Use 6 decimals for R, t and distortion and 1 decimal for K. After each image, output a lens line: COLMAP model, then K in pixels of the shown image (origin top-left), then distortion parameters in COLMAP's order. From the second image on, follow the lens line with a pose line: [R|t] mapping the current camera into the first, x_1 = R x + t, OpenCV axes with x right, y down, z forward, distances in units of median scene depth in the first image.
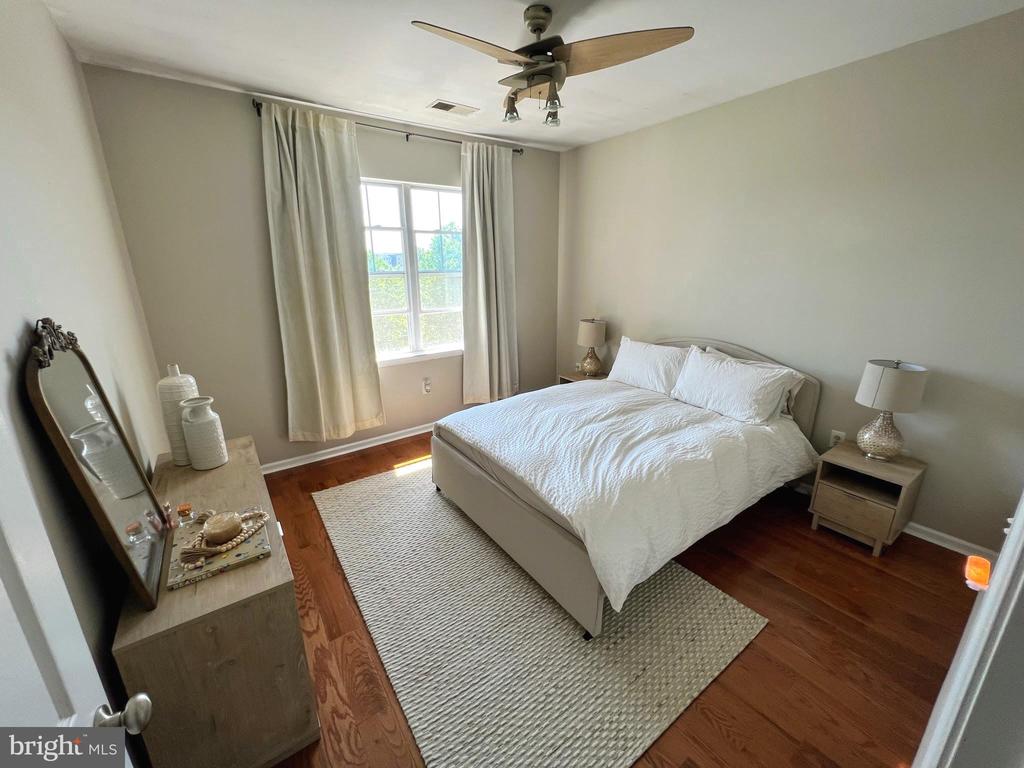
lens RADIAL K [[410.4, 0, 510.8], [0, 410.4, 381.1], [0, 0, 1]] dist [-0.001428, 0.000034]
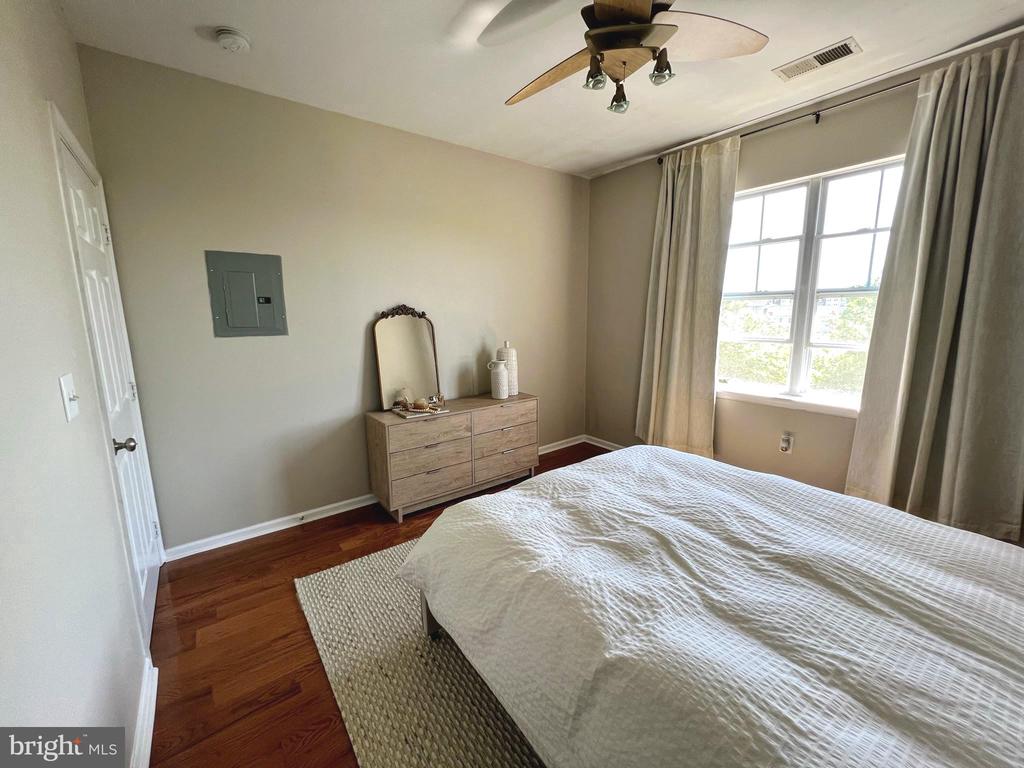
lens RADIAL K [[410.4, 0, 511.5], [0, 410.4, 382.0], [0, 0, 1]] dist [-0.001428, 0.000034]
pose [[0.032008, 0.178407, -0.983436, 0.618515], [-0.267588, 0.949551, 0.163550, -0.101749], [0.963002, 0.257921, 0.078133, 0.548771]]
